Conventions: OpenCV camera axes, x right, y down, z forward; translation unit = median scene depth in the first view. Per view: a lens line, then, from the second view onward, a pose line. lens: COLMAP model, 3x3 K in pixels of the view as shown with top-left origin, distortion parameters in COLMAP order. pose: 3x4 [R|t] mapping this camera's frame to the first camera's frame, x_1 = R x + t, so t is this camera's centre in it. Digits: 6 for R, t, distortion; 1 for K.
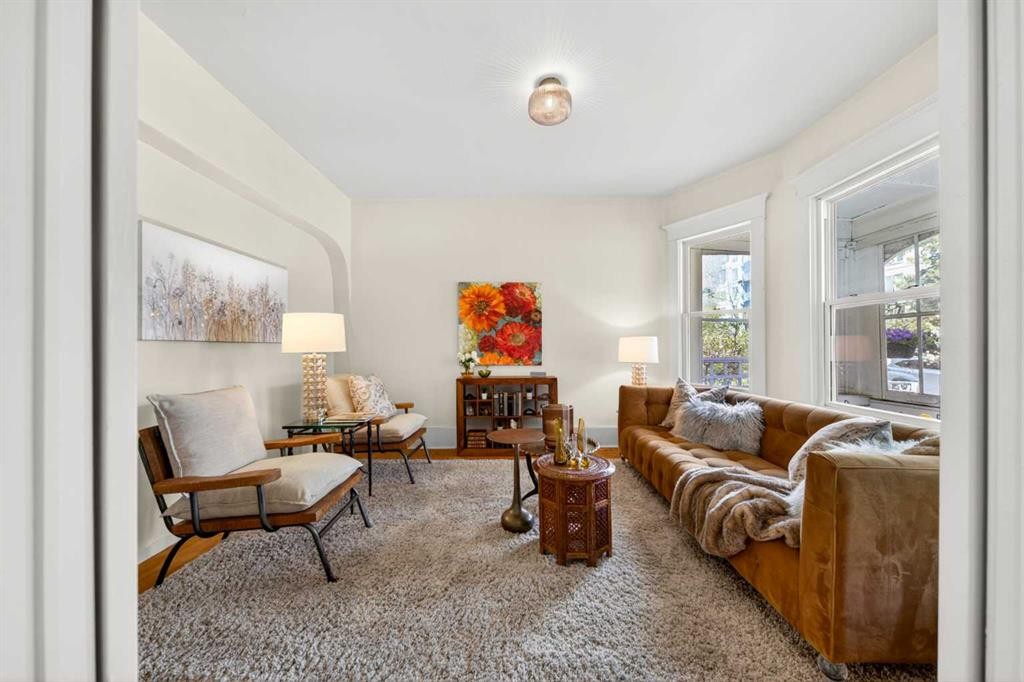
lens RADIAL K [[376.5, 0, 511.3], [0, 376.5, 347.7], [0, 0, 1]] dist [-0.000934, -0.000148]
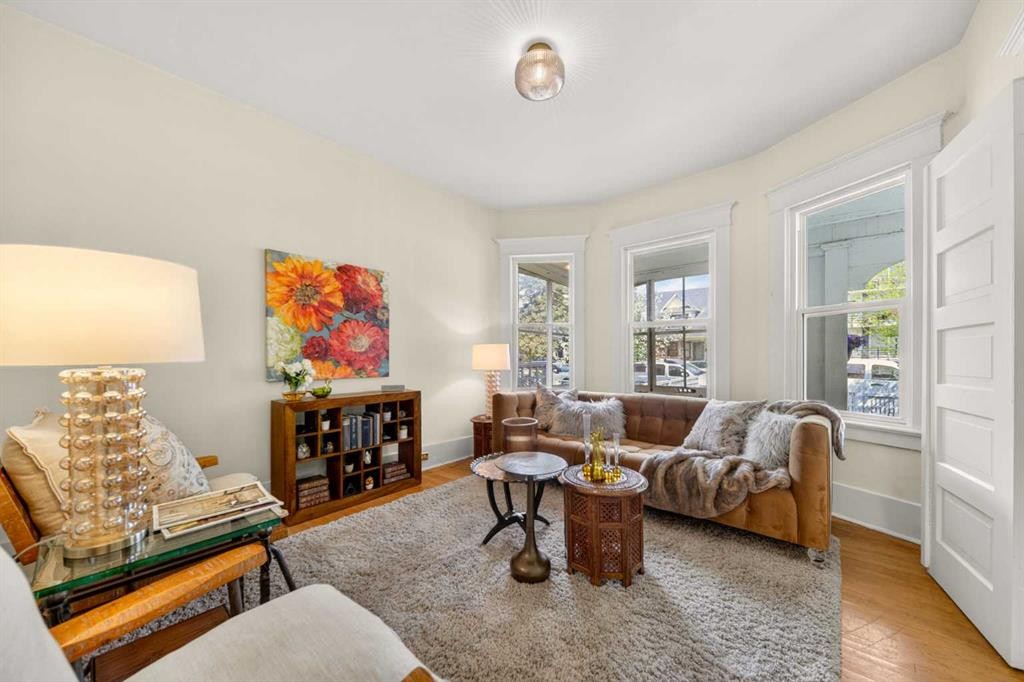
lens RADIAL K [[376.5, 0, 507.5], [0, 376.5, 353.9], [0, 0, 1]] dist [-0.000934, -0.000148]
pose [[0.637079, 0.006735, 0.770769, -0.378017], [-0.002122, 0.999973, -0.006983, 0.003633], [-0.770795, 0.002813, 0.637077, 0.306166]]
